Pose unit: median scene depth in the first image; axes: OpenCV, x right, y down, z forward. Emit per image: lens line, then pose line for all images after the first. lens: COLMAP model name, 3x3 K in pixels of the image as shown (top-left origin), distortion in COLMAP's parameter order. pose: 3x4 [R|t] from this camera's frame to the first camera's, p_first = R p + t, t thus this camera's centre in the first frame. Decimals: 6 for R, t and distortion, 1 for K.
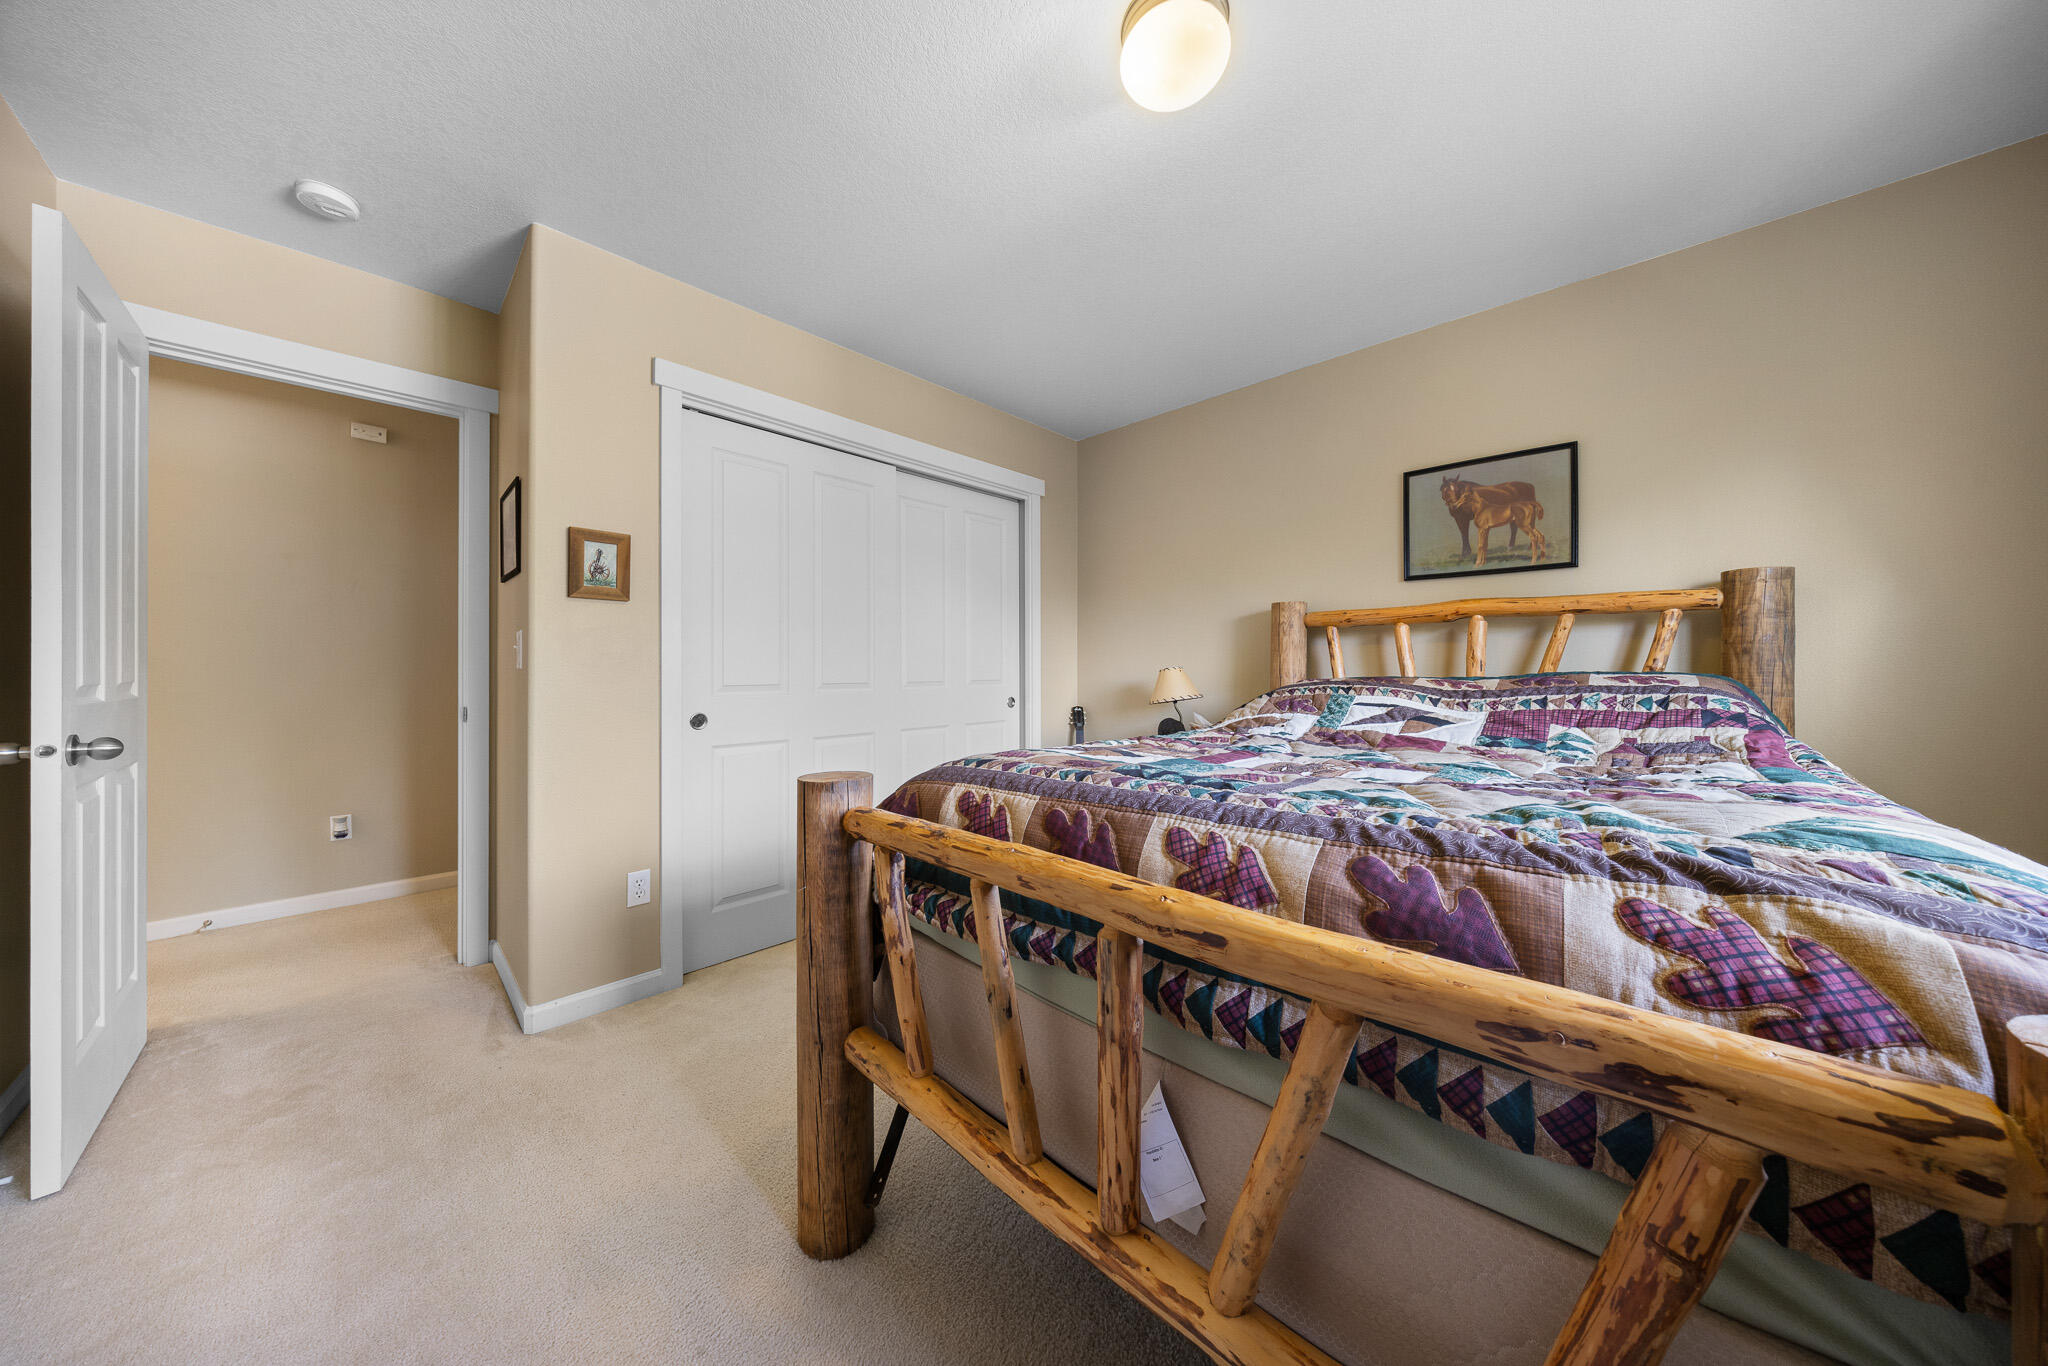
lens RADIAL K [[652.0, 0, 1024.0], [0, 652.0, 683.0], [0, 0, 1]] dist [-0.000516, -0.000116]
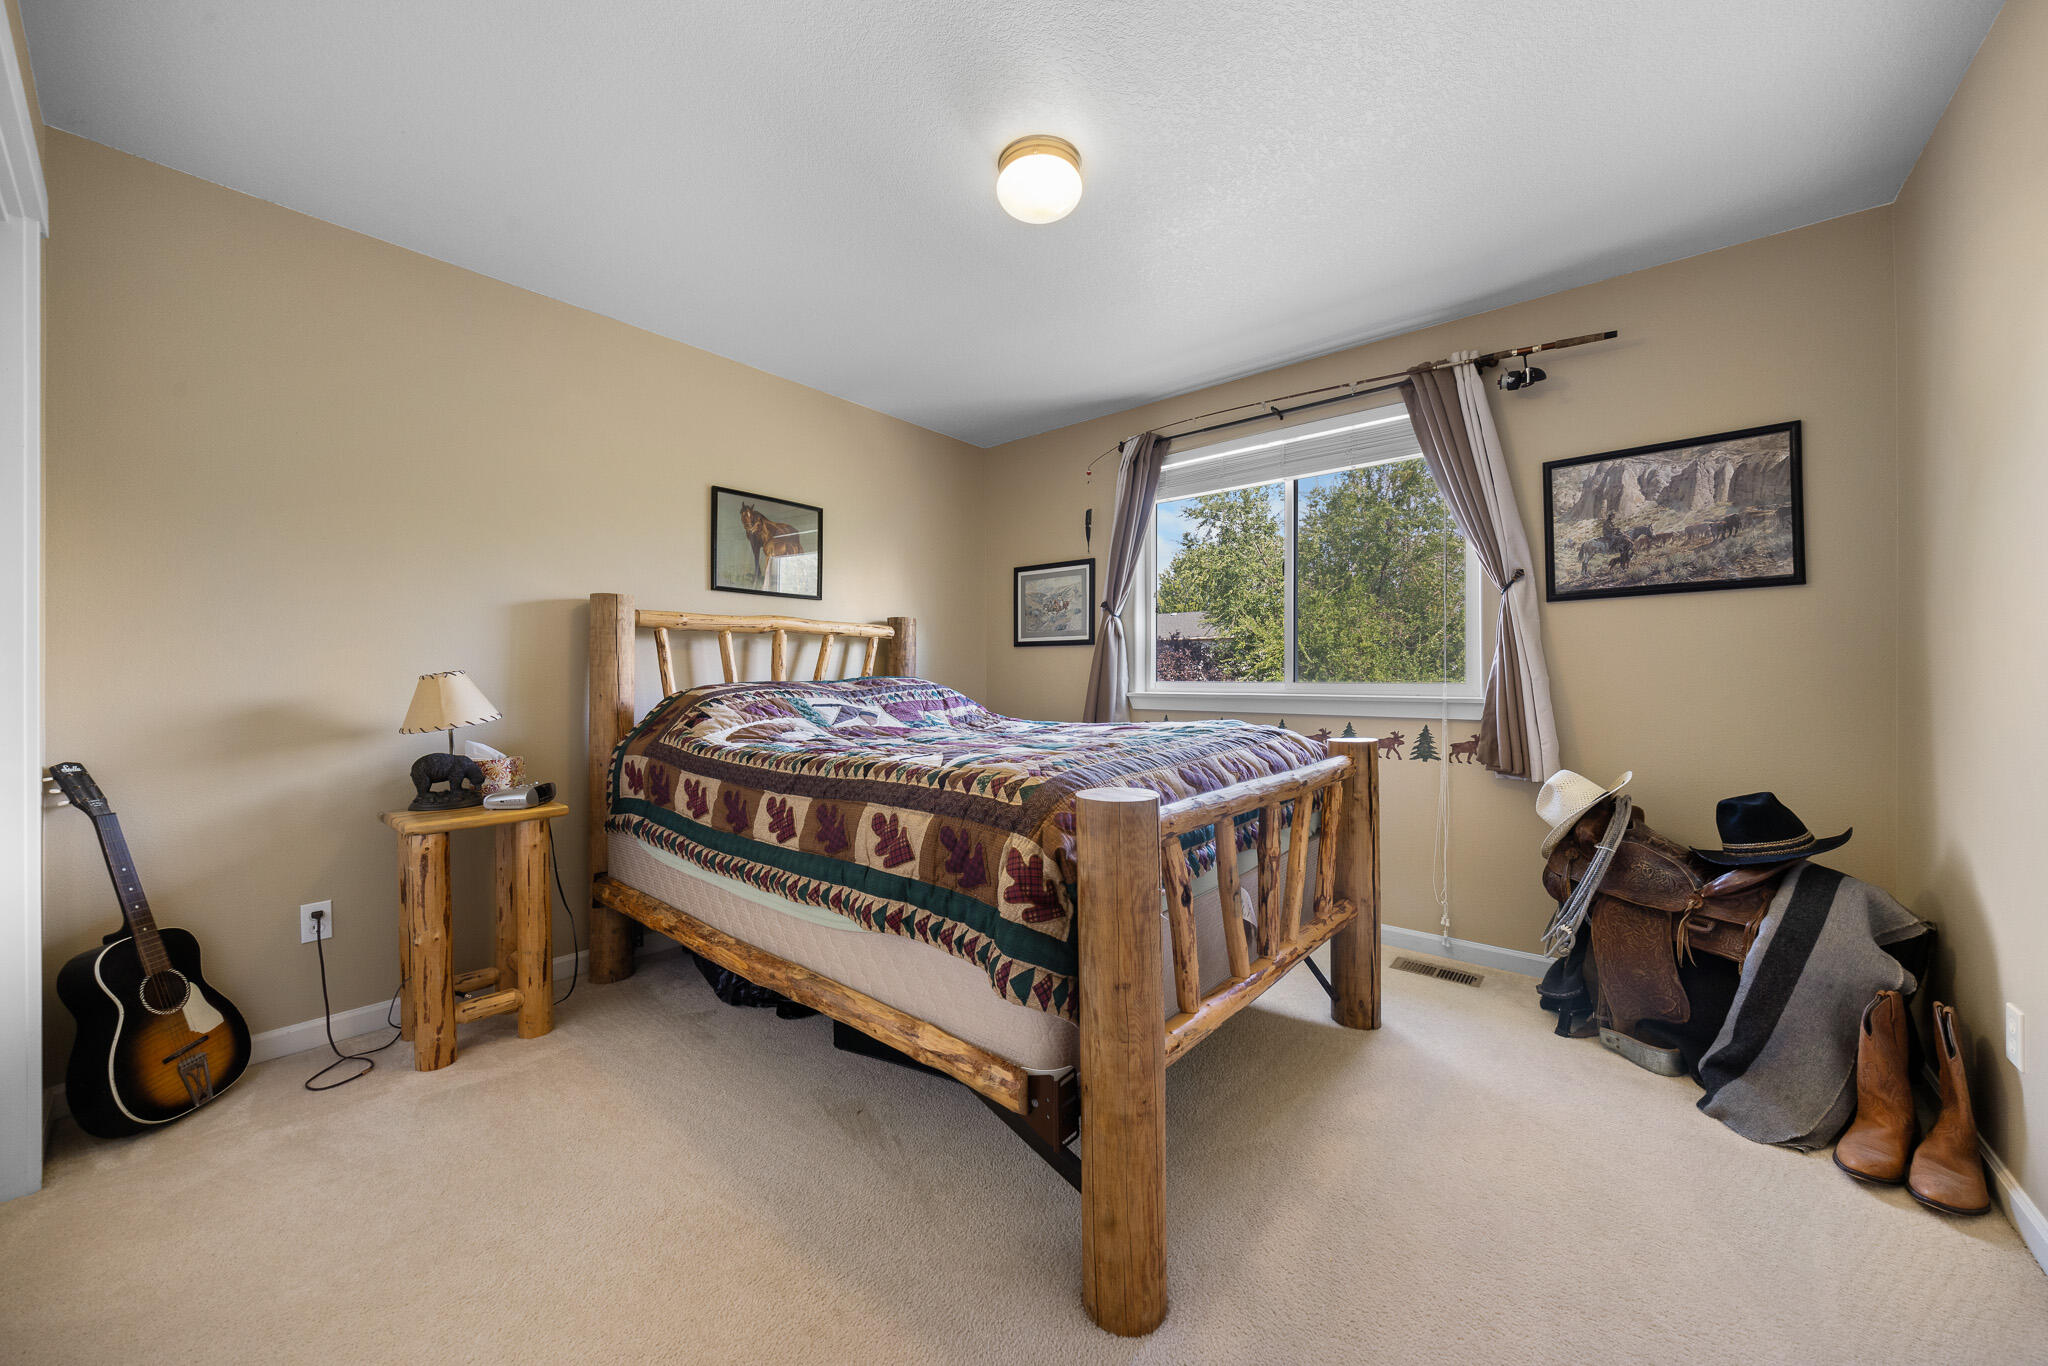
lens RADIAL K [[725.8, 0, 1020.2], [0, 725.8, 669.1], [0, 0, 1]] dist [0.000687, 0.000126]
pose [[-0.068196, 0.013954, 0.997574, -0.634001], [0.027400, 0.999551, -0.012108, -0.004325], [-0.997296, 0.026508, -0.068548, 0.639253]]
